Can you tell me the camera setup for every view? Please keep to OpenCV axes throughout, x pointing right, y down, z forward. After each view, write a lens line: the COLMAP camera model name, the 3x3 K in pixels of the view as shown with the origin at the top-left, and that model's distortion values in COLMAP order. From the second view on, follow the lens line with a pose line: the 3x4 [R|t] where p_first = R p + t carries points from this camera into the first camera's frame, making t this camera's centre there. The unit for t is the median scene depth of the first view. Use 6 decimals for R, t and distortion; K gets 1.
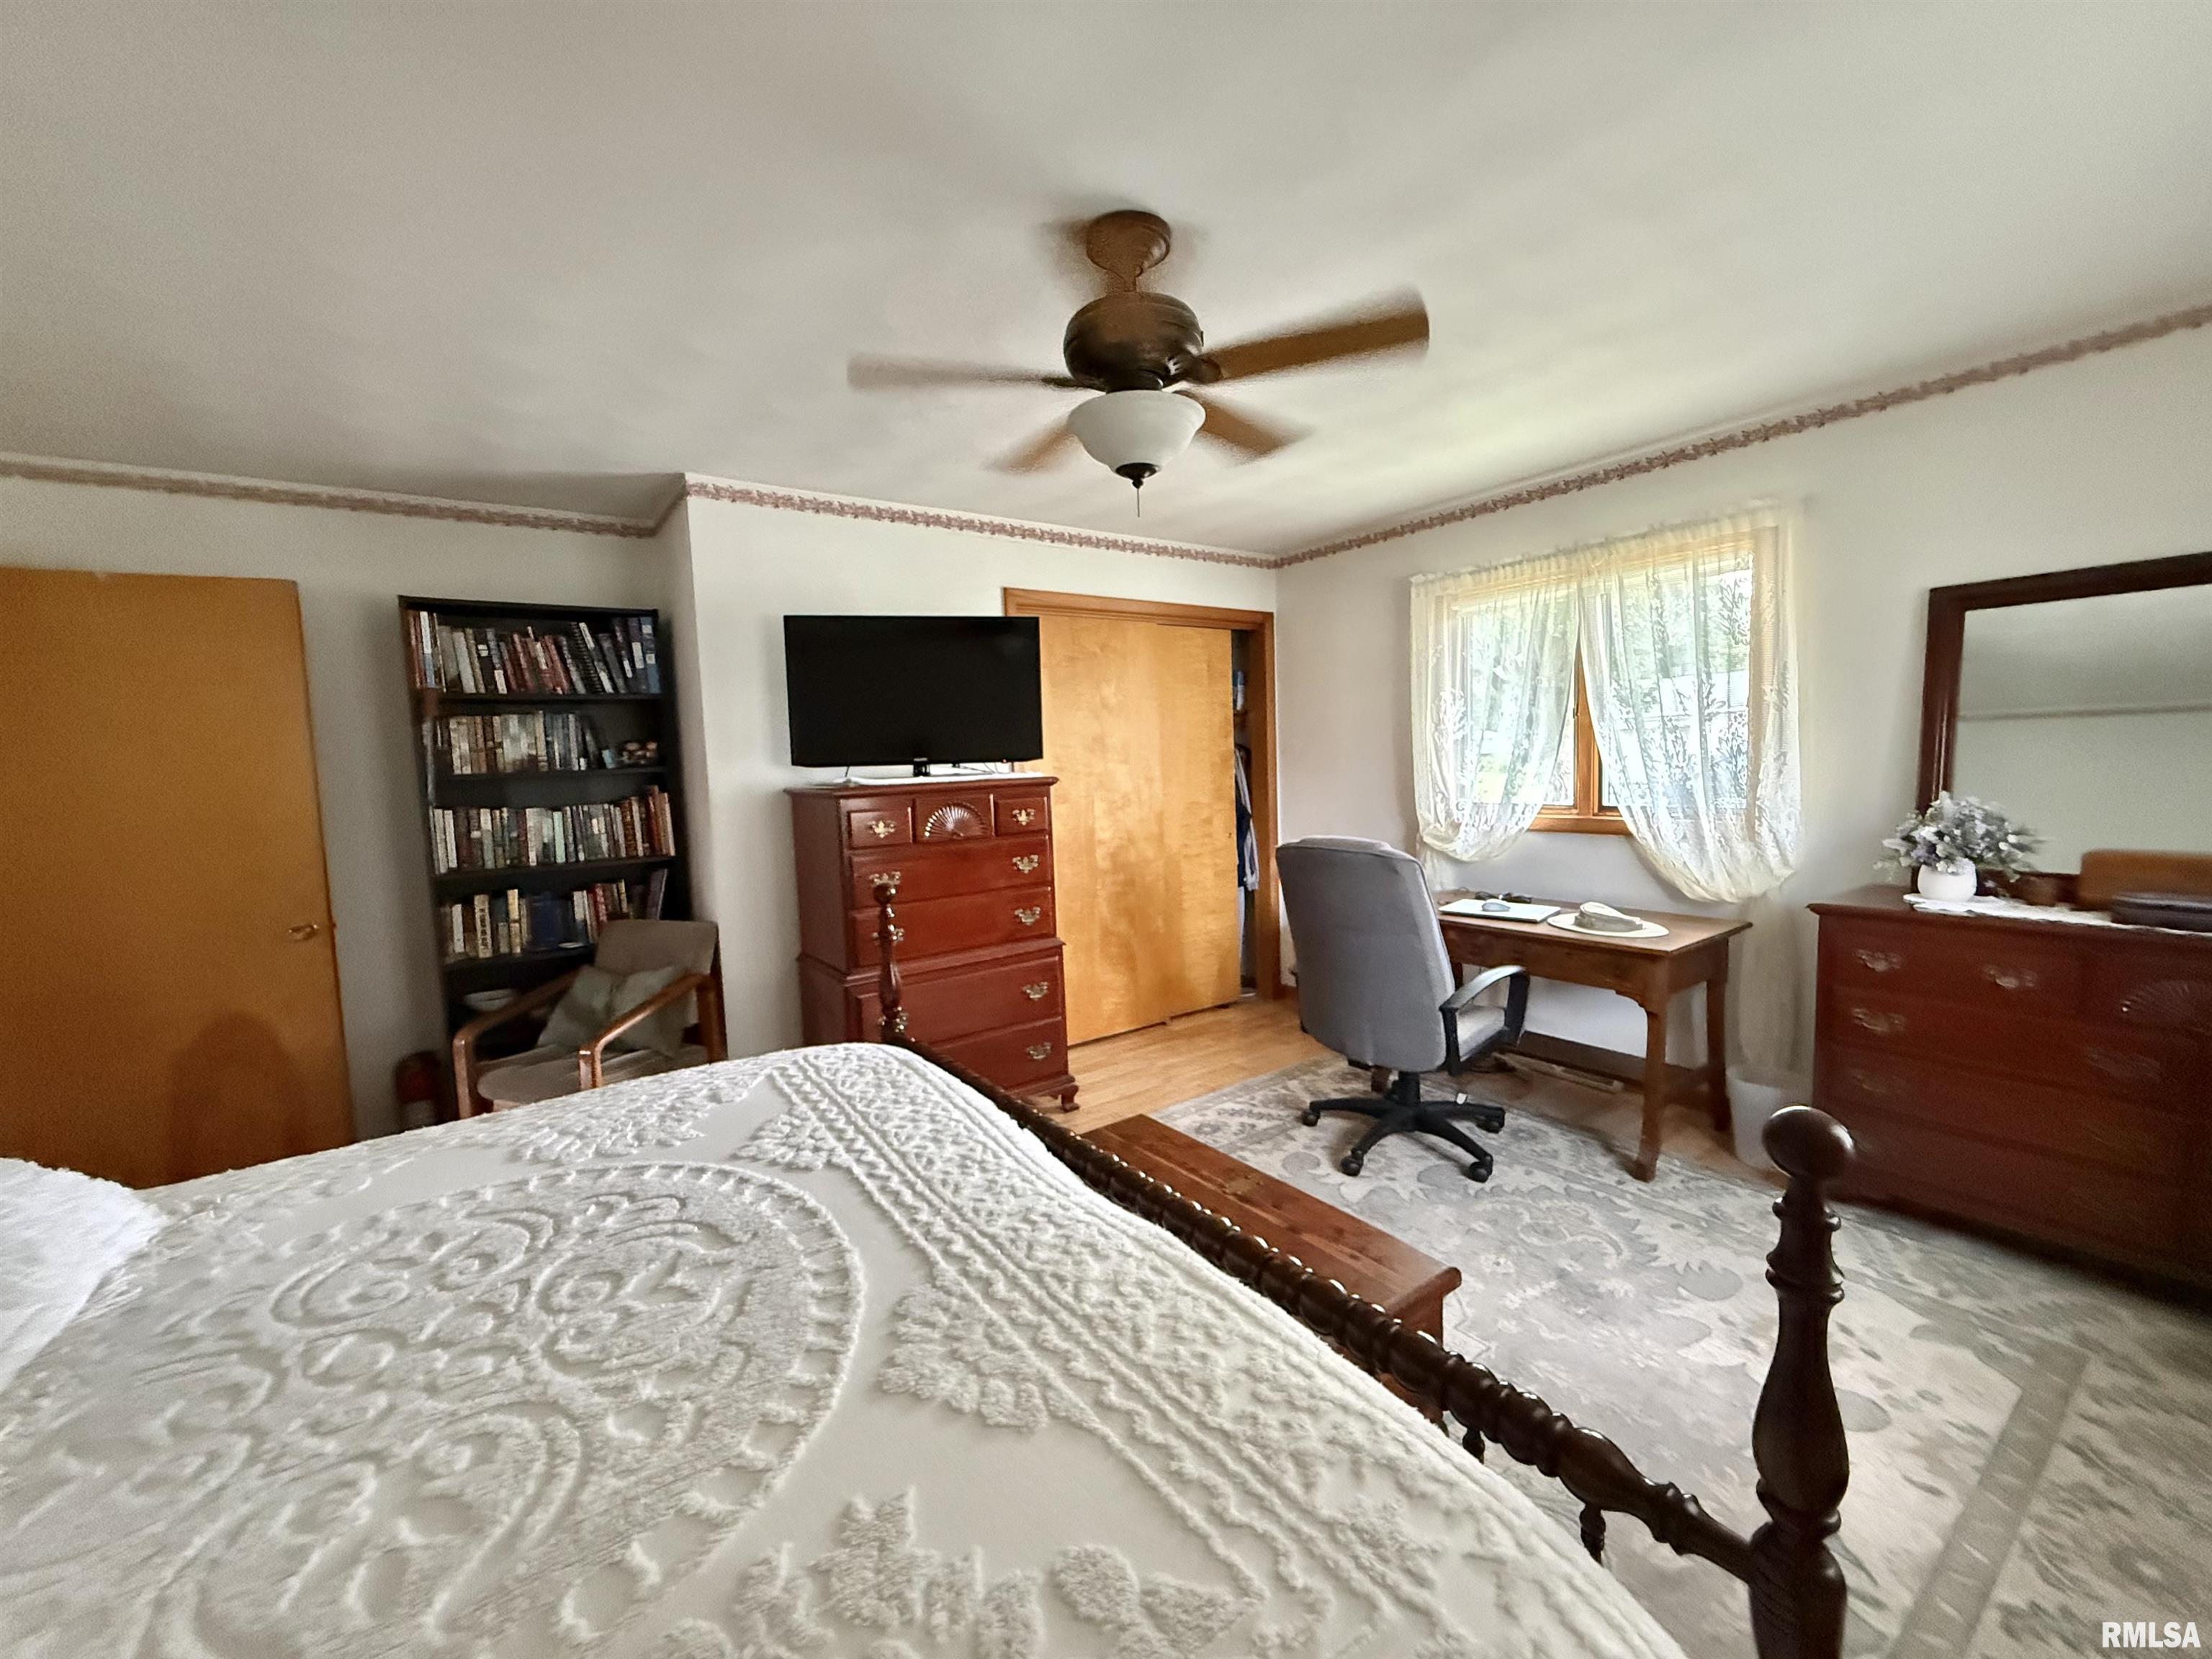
lens RADIAL K [[891.1, 0, 1106.0], [0, 891.1, 829.5], [0, 0, 1]] dist [-0.000651, 0.000343]
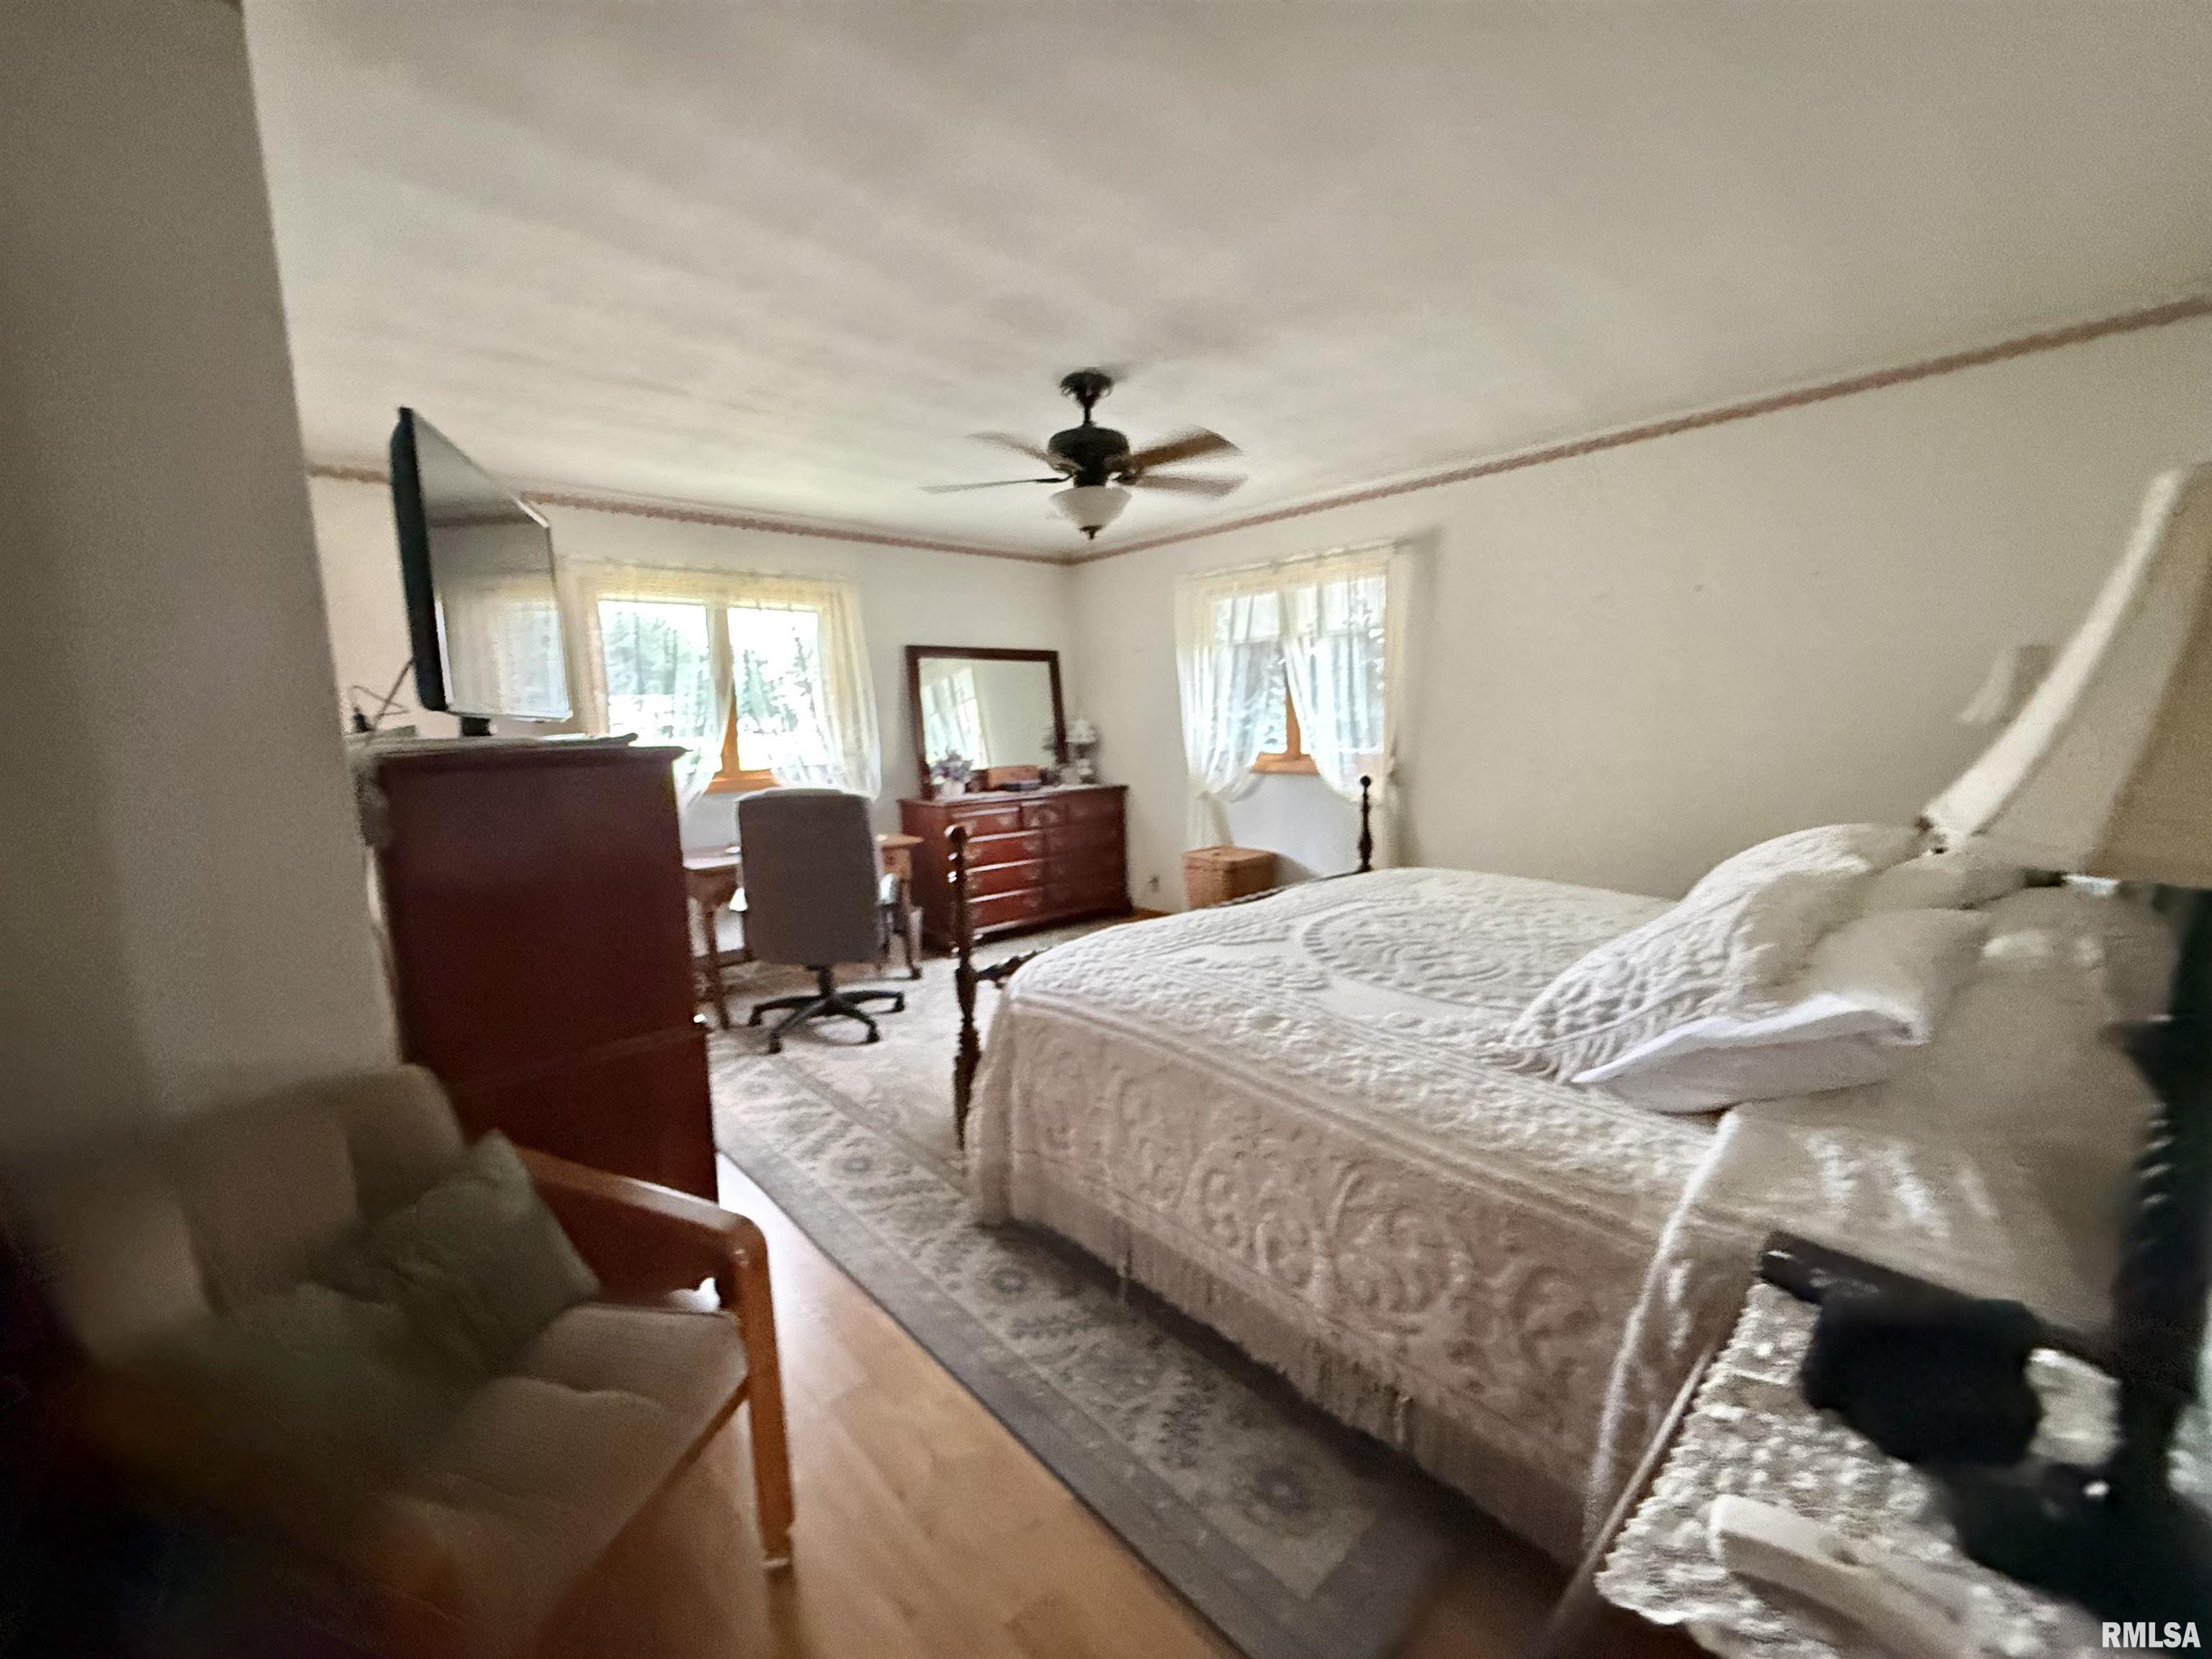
lens RADIAL K [[891.1, 0, 1106.0], [0, 891.1, 829.5], [0, 0, 1]] dist [-0.000651, 0.000343]
pose [[-0.131705, -0.086342, 0.987522, -1.619715], [0.111671, 0.988566, 0.101326, -0.022169], [-0.984979, 0.123622, -0.120557, 1.237020]]
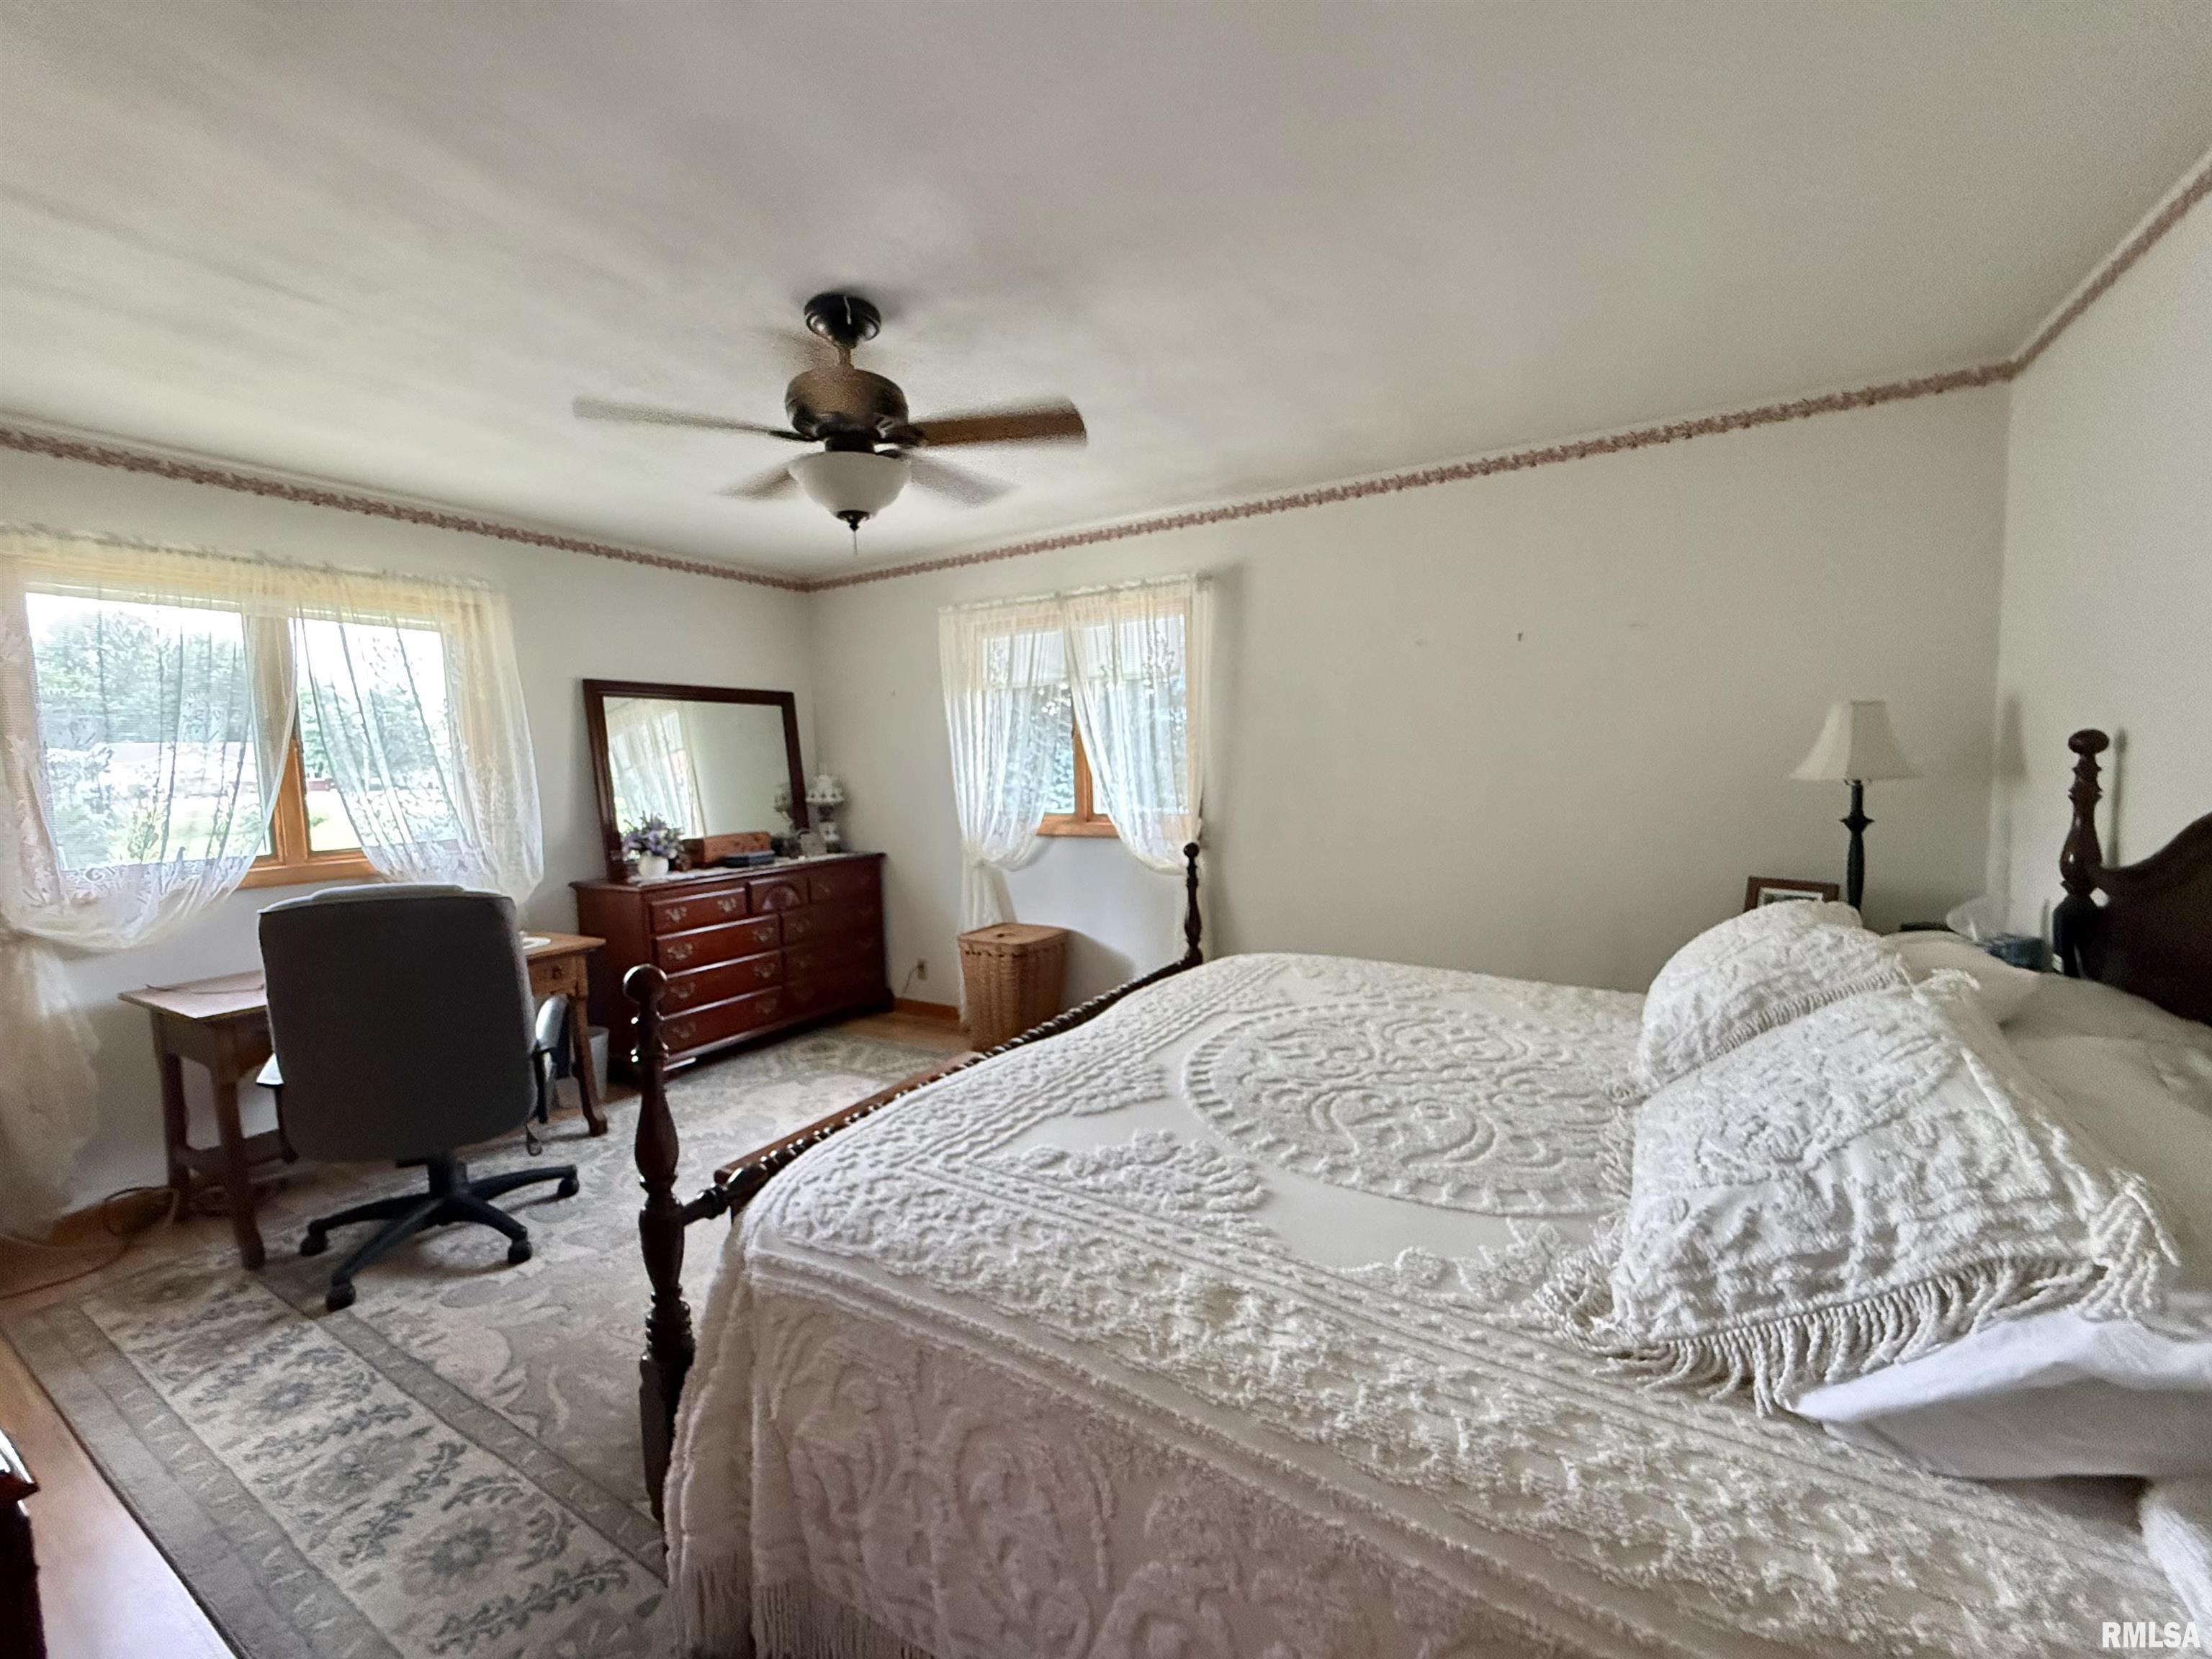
lens RADIAL K [[891.1, 0, 1106.0], [0, 891.1, 829.5], [0, 0, 1]] dist [-0.000651, 0.000343]
pose [[-0.411278, -0.024291, 0.911186, -1.165493], [0.115002, 0.990274, 0.078308, -0.050355], [-0.904226, 0.136994, -0.404484, 1.226621]]
